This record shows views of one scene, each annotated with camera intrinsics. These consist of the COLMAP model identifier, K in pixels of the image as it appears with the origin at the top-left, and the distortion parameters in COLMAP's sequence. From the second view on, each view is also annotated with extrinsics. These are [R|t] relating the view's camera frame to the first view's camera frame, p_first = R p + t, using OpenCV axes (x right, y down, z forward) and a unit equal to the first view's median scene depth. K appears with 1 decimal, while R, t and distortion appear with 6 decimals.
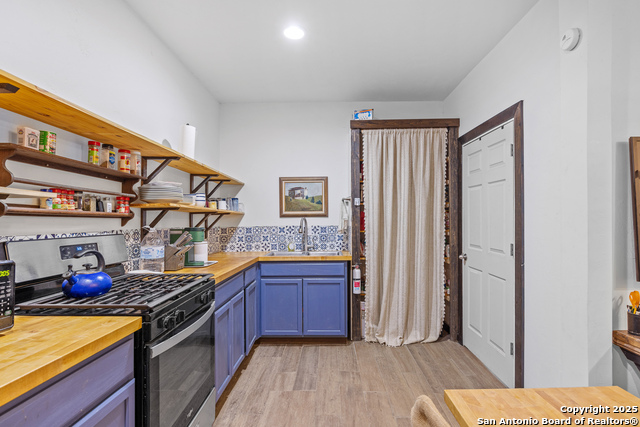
lens RADIAL K [[323.3, 0, 320.0], [0, 323.3, 213.5], [0, 0, 1]] dist [-0.004642, -0.000458]
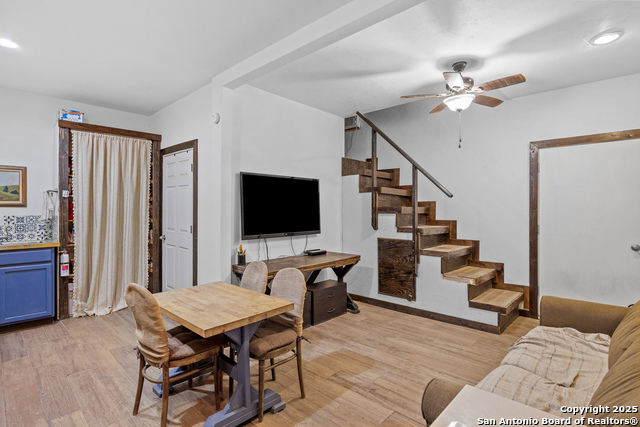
lens RADIAL K [[323.3, 0, 320.0], [0, 323.3, 213.5], [0, 0, 1]] dist [-0.004642, -0.000458]
pose [[0.668853, -0.001978, 0.743392, -0.122316], [-0.021491, 0.999527, 0.021996, -0.011754], [-0.743084, -0.030688, 0.668494, -0.388861]]
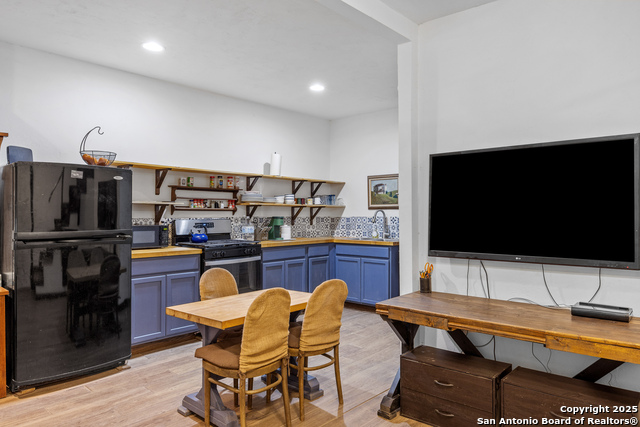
lens RADIAL K [[435.6, 0, 320.0], [0, 435.6, 213.5], [0, 0, 1]] dist [-0.000150, -0.000326]
pose [[0.746183, 0.004812, -0.665723, 0.918929], [0.014044, 0.999638, 0.022966, -0.014592], [0.665592, -0.026486, 0.745845, -0.365760]]
